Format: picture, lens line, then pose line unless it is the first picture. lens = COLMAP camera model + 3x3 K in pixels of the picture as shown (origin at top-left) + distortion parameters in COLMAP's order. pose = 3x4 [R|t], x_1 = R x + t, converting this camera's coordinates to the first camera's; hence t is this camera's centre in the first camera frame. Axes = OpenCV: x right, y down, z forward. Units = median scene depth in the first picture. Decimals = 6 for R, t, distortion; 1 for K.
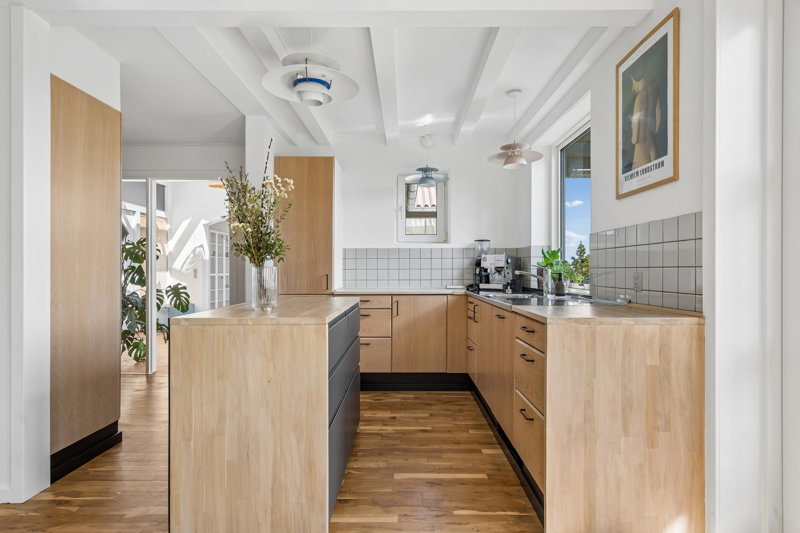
lens RADIAL K [[443.5, 0, 396.9], [0, 443.5, 271.0], [0, 0, 1]] dist [0.006274, -0.003644]
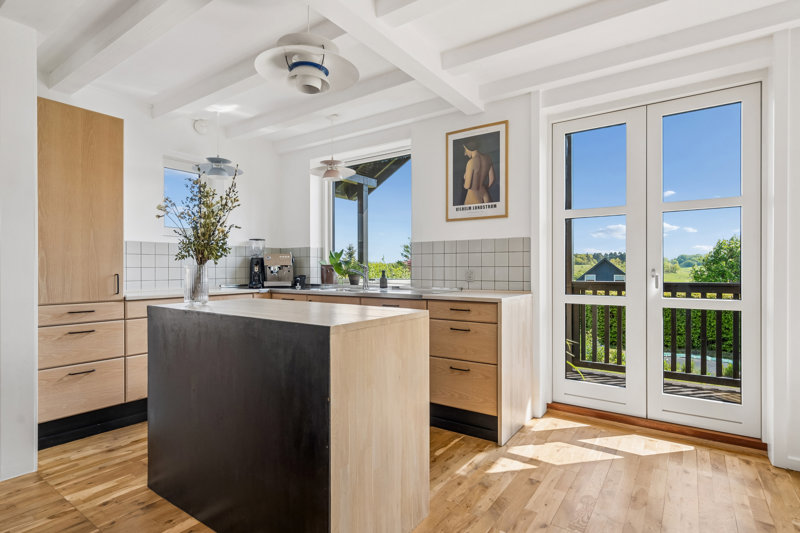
lens RADIAL K [[418.2, 0, 405.1], [0, 418.2, 271.0], [0, 0, 1]] dist [0.002915, 0.000918]
pose [[0.562346, -0.004846, 0.826888, -0.620187], [0.001777, 0.999988, 0.004652, -0.000096], [-0.826900, -0.001146, 0.562348, 0.257179]]
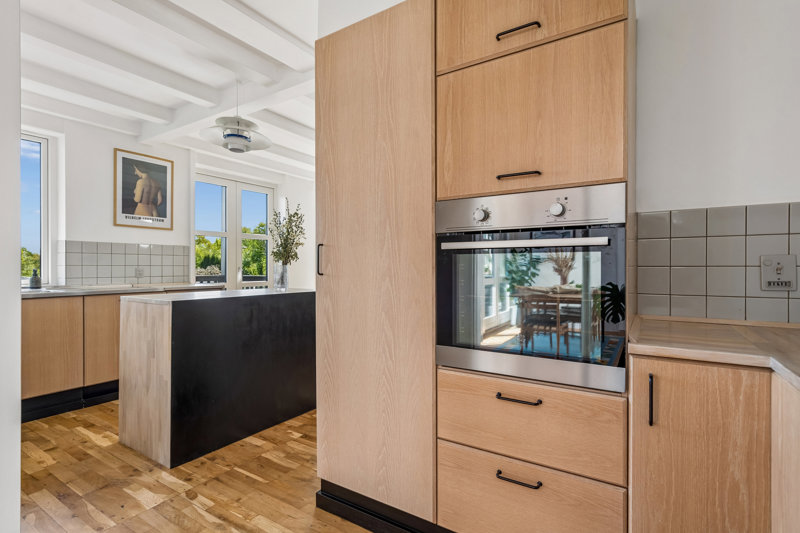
lens RADIAL K [[383.2, 0, 405.1], [0, 383.2, 266.2], [0, 0, 1]] dist [-0.000724, 0.001509]
pose [[-0.851813, -0.001778, 0.523843, -1.006853], [-0.000473, 0.999996, 0.002625, -0.008006], [-0.523846, 0.001988, -0.851811, 1.361355]]
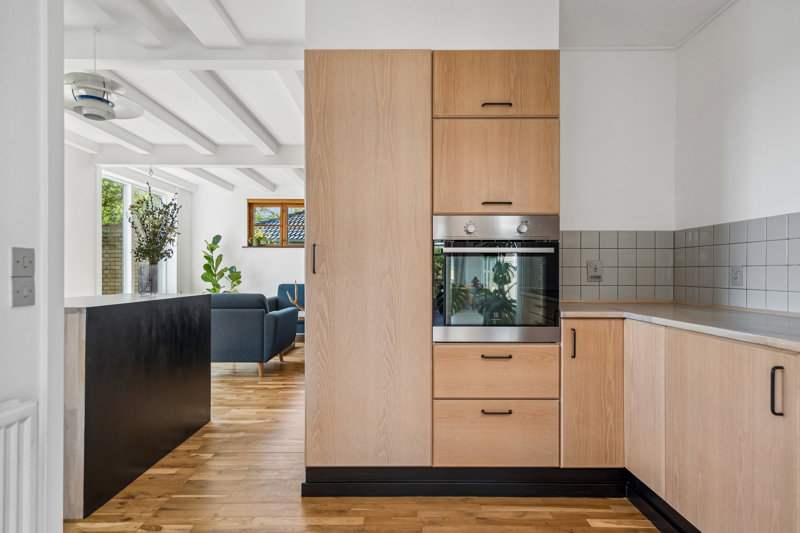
lens RADIAL K [[443.5, 0, 399.2], [0, 443.5, 267.3], [0, 0, 1]] dist [0.006274, -0.003644]
pose [[-0.999768, -0.004559, -0.021072, -0.722672], [-0.004443, 0.999975, -0.005572, 0.000569], [0.021097, -0.005478, -0.999762, 1.643141]]
